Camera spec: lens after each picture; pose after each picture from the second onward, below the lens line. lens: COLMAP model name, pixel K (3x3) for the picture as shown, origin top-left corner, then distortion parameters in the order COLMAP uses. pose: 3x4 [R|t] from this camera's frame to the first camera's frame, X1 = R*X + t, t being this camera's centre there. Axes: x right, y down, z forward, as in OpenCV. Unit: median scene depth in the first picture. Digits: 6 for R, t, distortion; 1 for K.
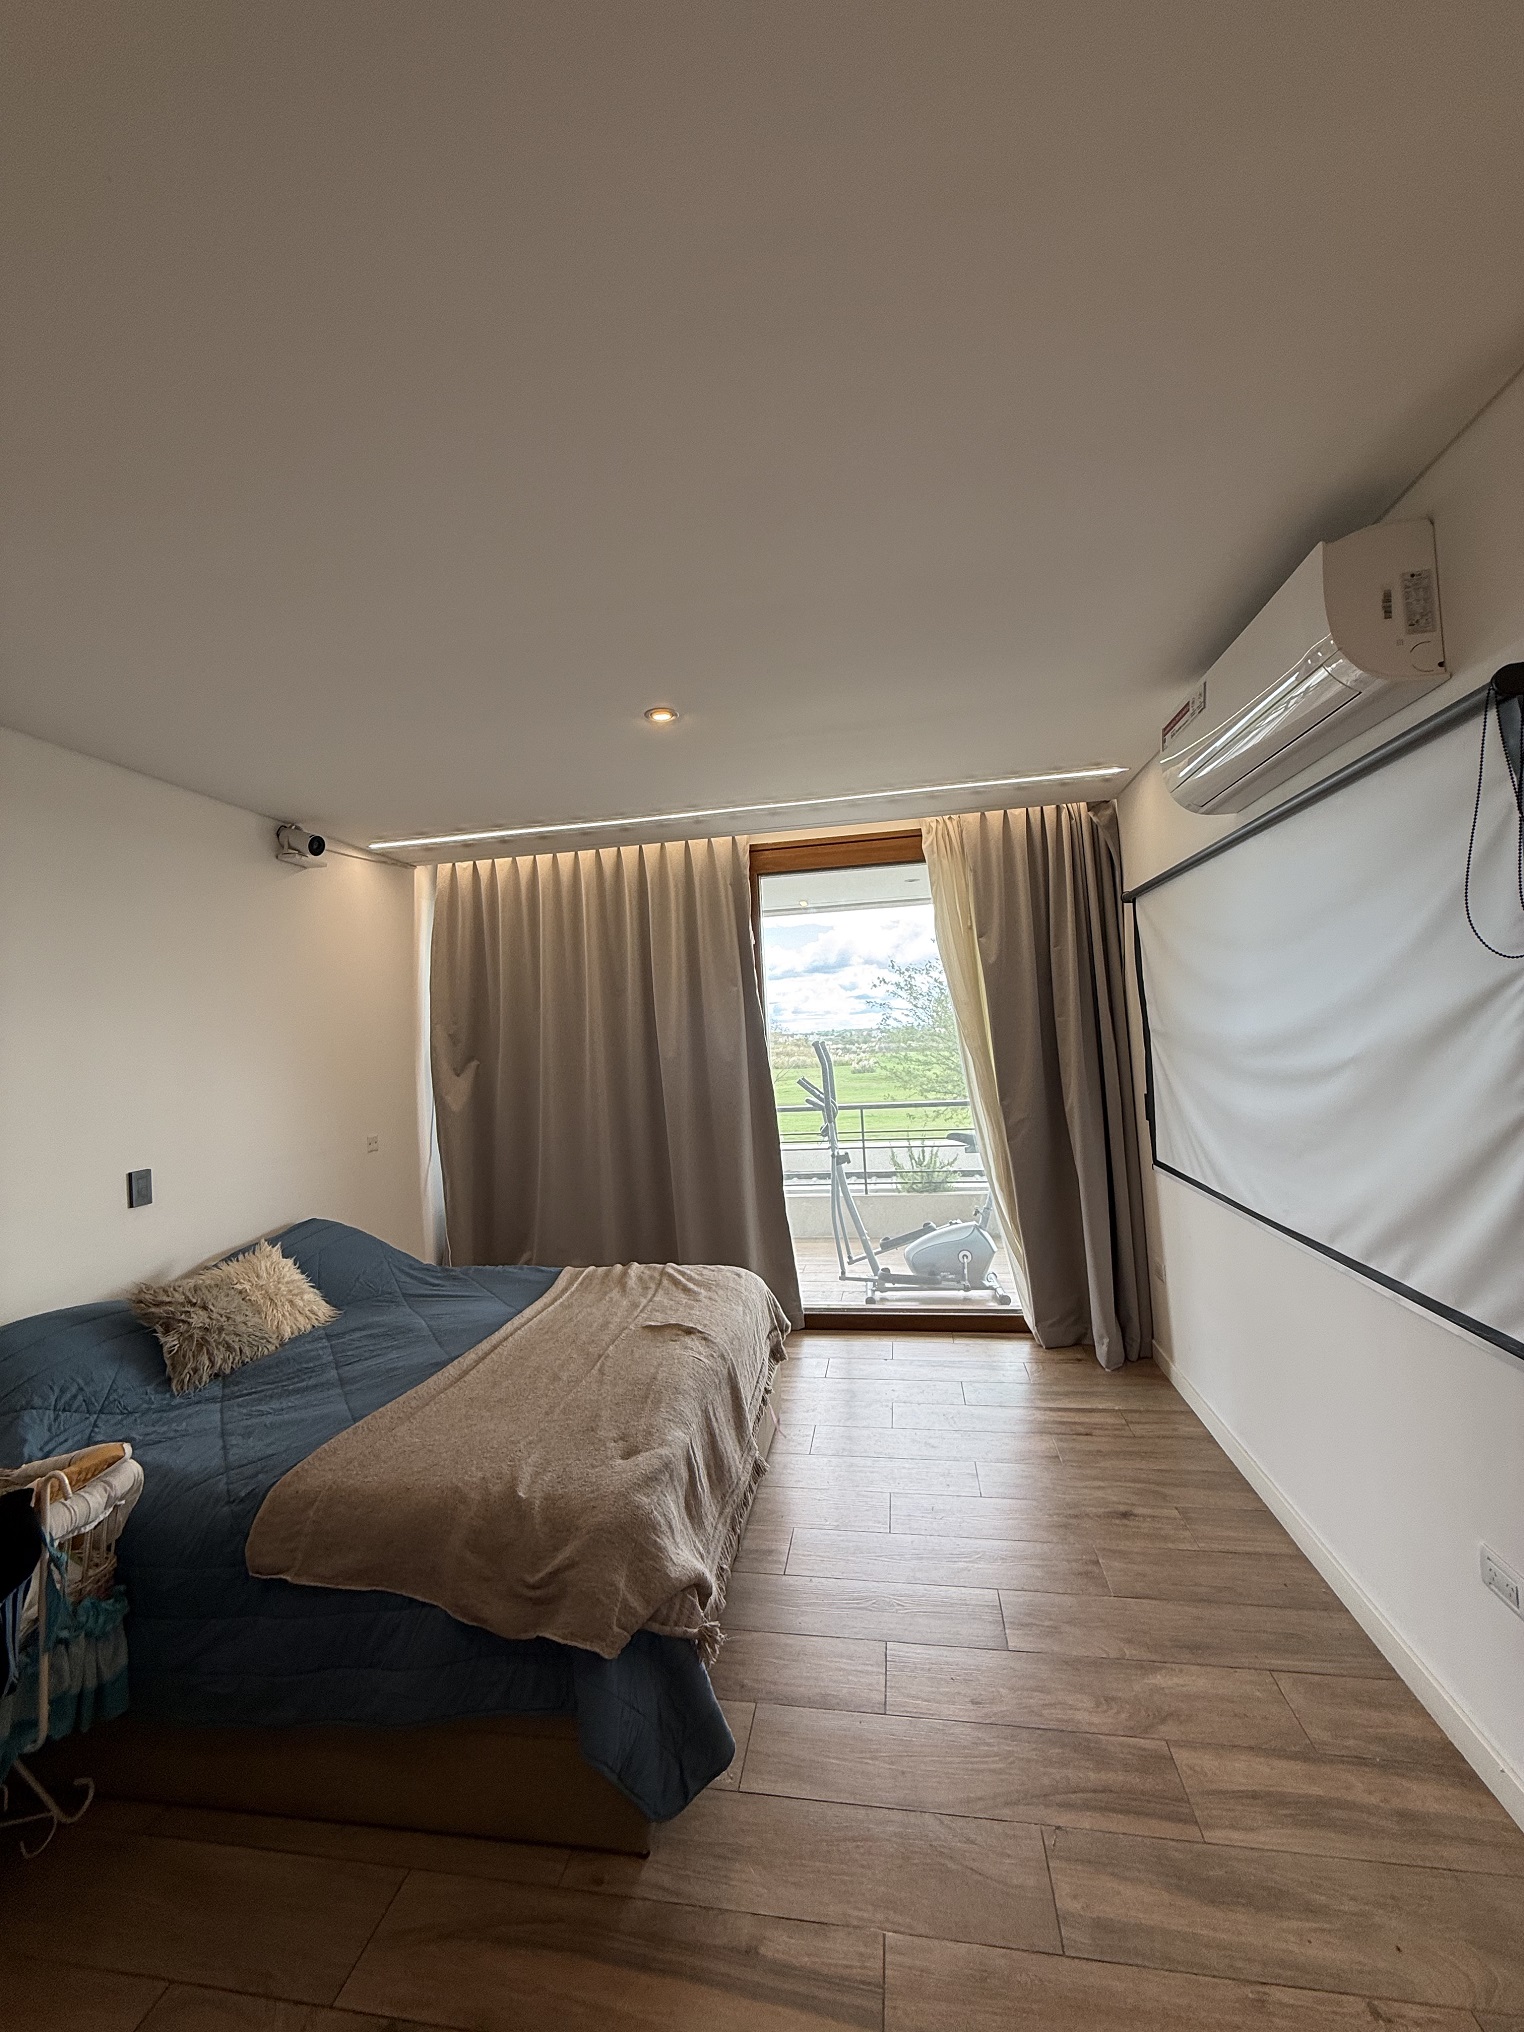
lens RADIAL K [[807.4, 0, 760.0], [0, 807.4, 1013.7], [0, 0, 1]] dist [-0.001235, 0.000203]
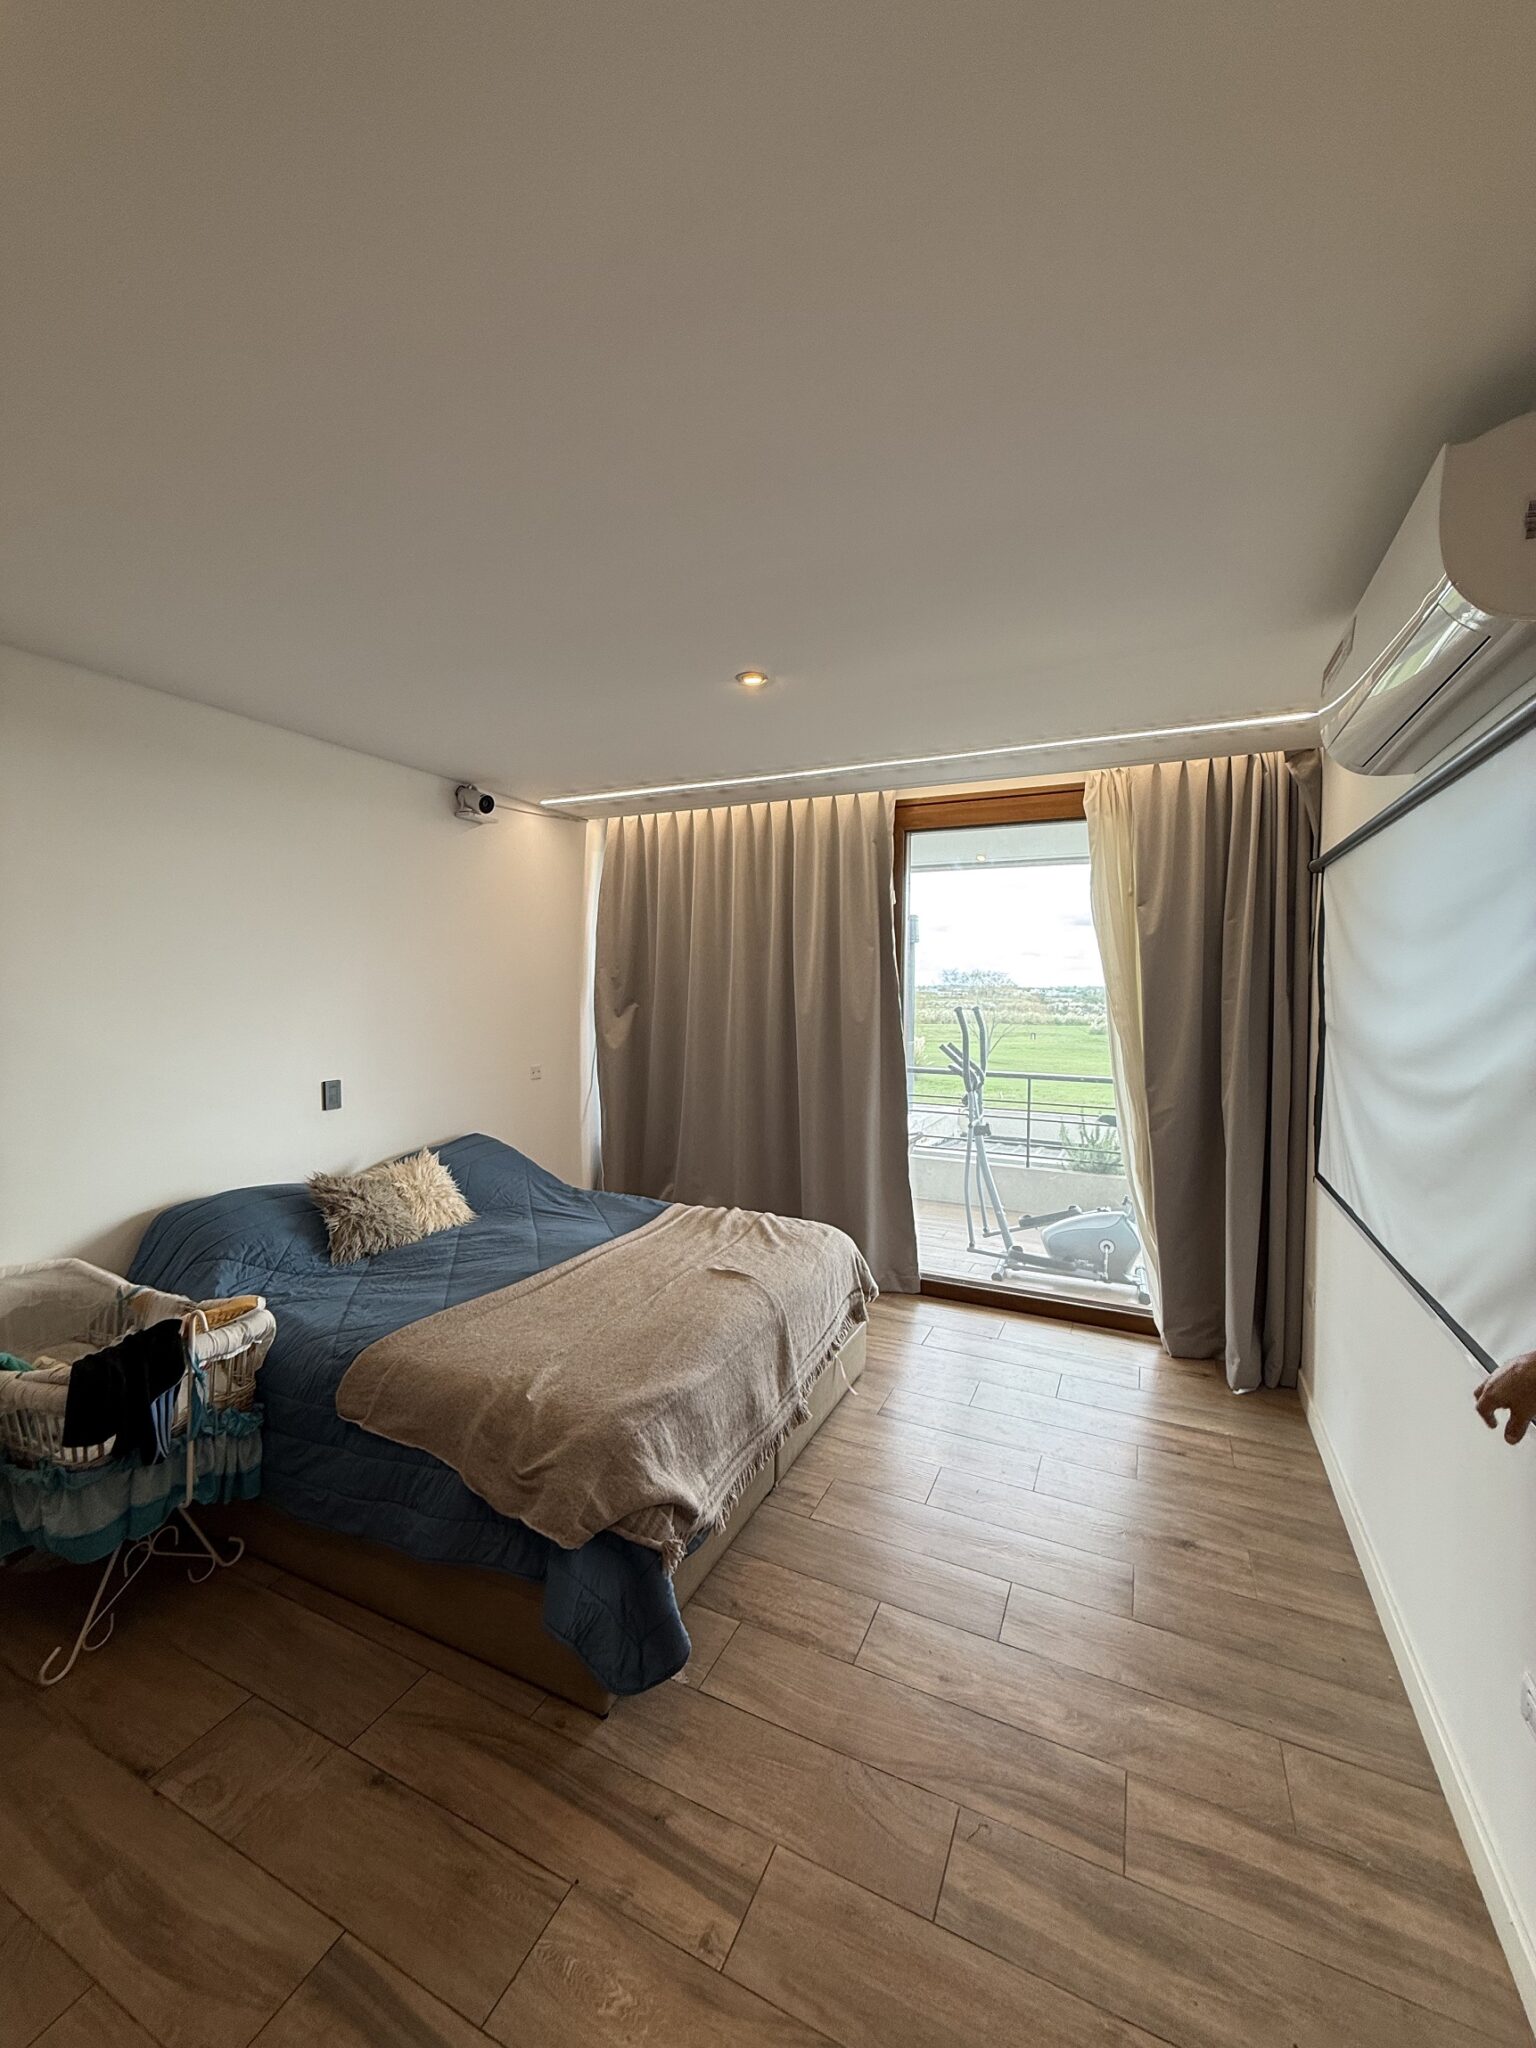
lens RADIAL K [[813.7, 0, 766.0], [0, 813.7, 1021.7], [0, 0, 1]] dist [-0.001235, 0.000203]
pose [[0.961345, 0.072245, -0.265700, 0.183086], [-0.051432, 0.995097, 0.084482, -0.031667], [0.270500, -0.067551, 0.960347, 0.007823]]
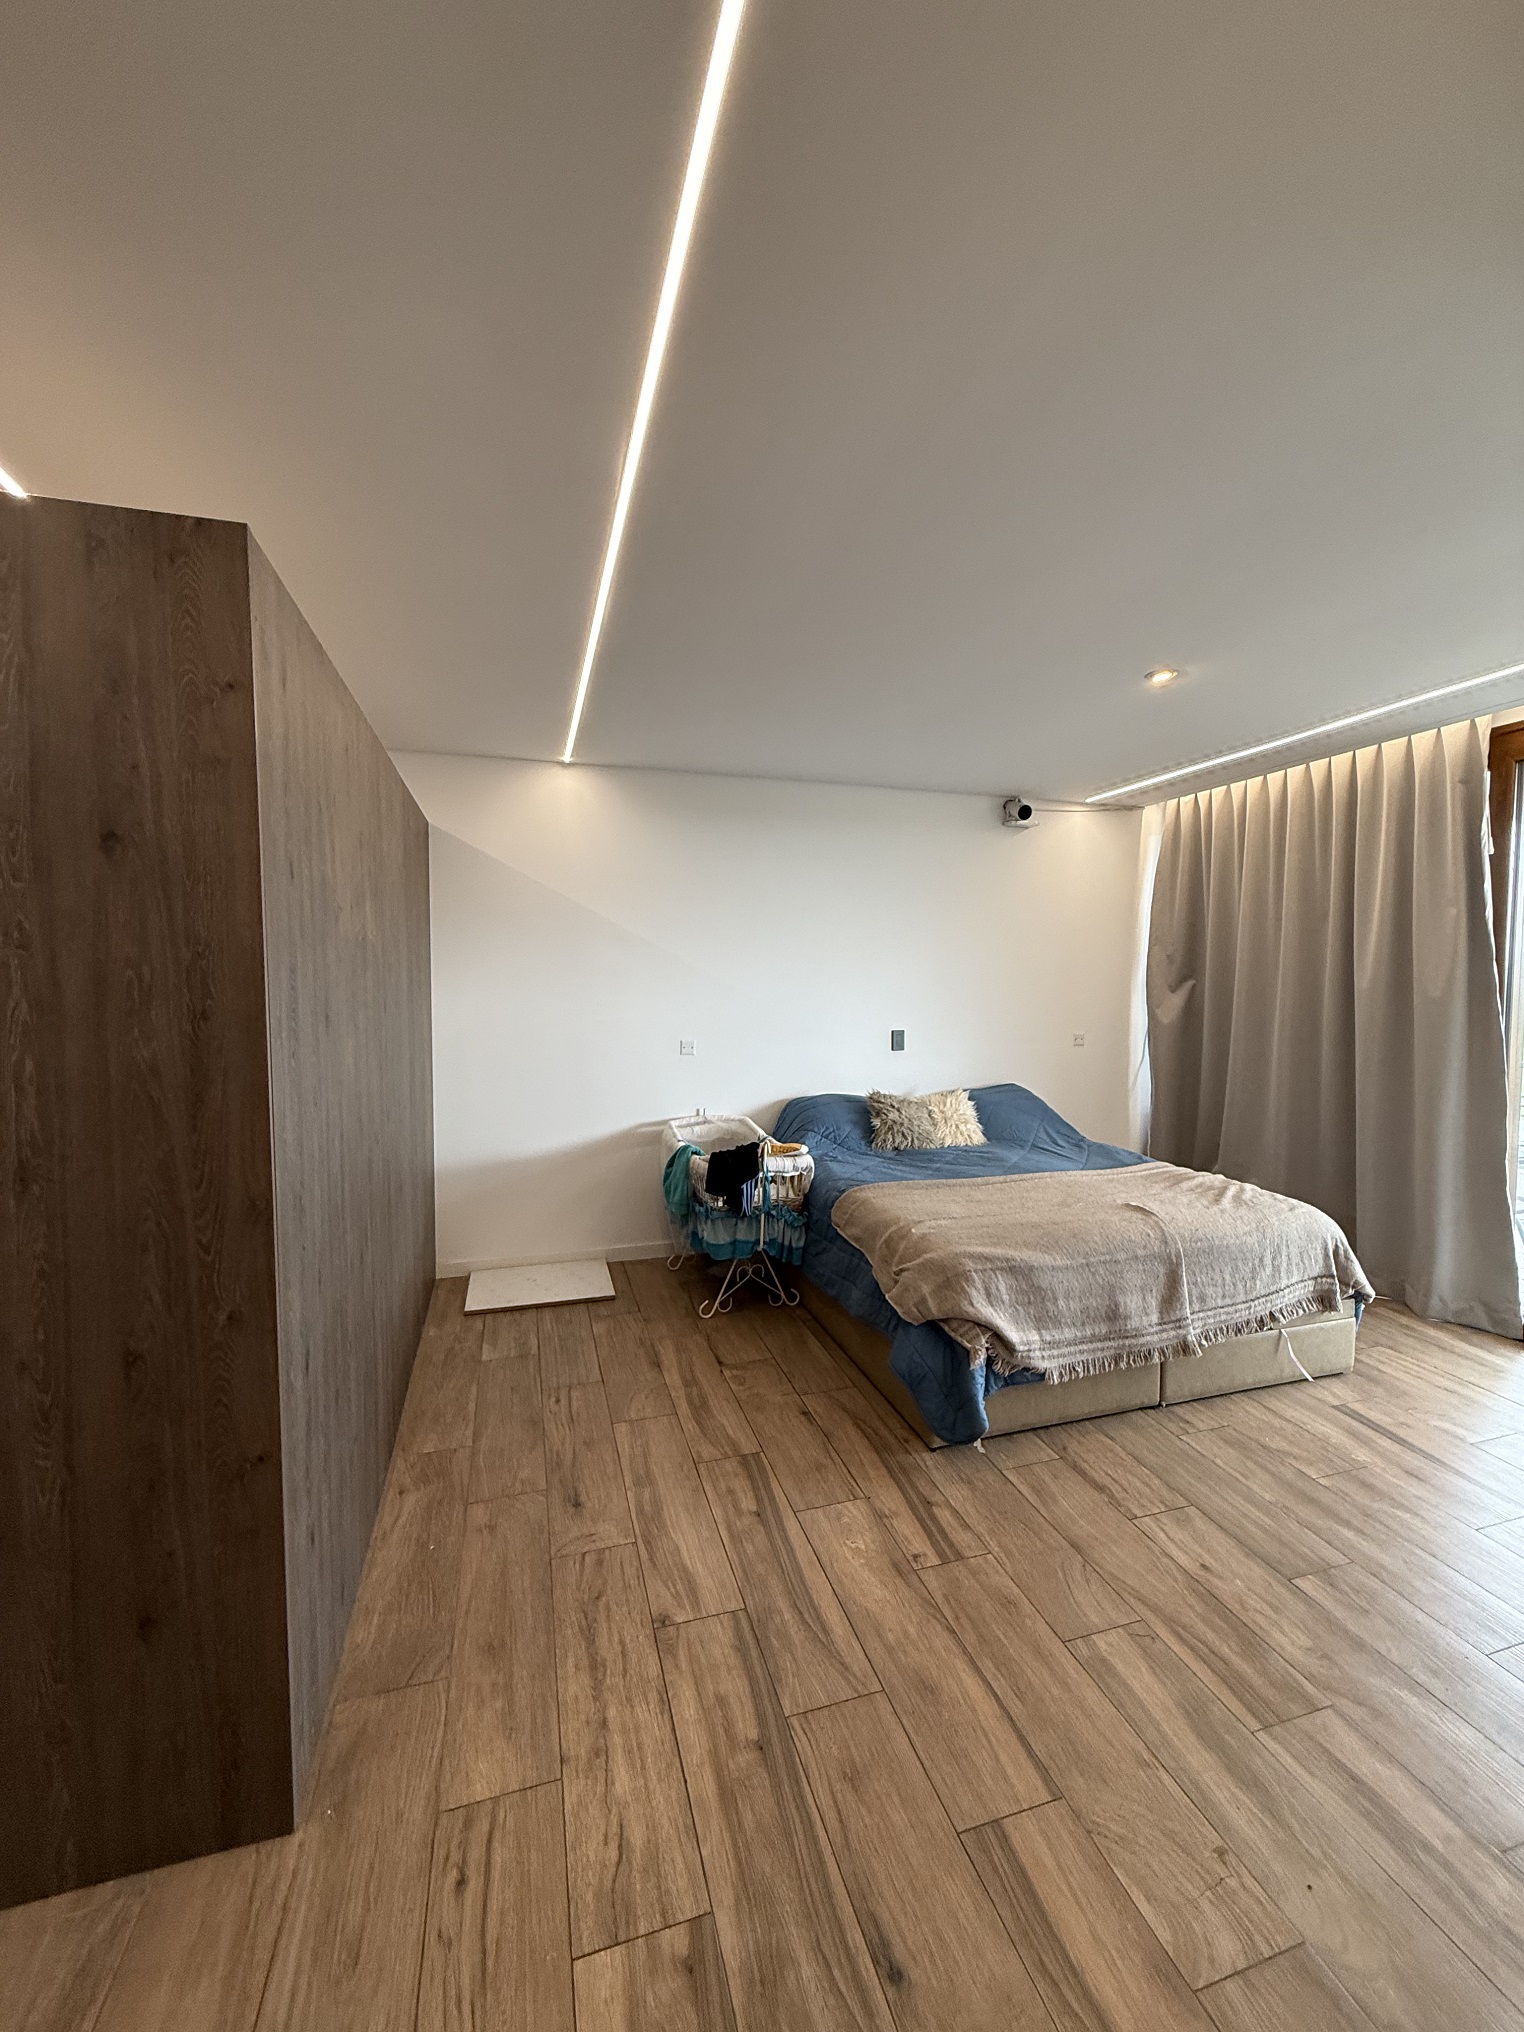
lens RADIAL K [[807.4, 0, 760.0], [0, 807.4, 1013.7], [0, 0, 1]] dist [-0.001235, 0.000203]
pose [[0.442067, 0.097007, -0.891721, 0.638036], [-0.000139, 0.994142, 0.108080, -0.024631], [0.896982, -0.047654, 0.439491, -0.009900]]
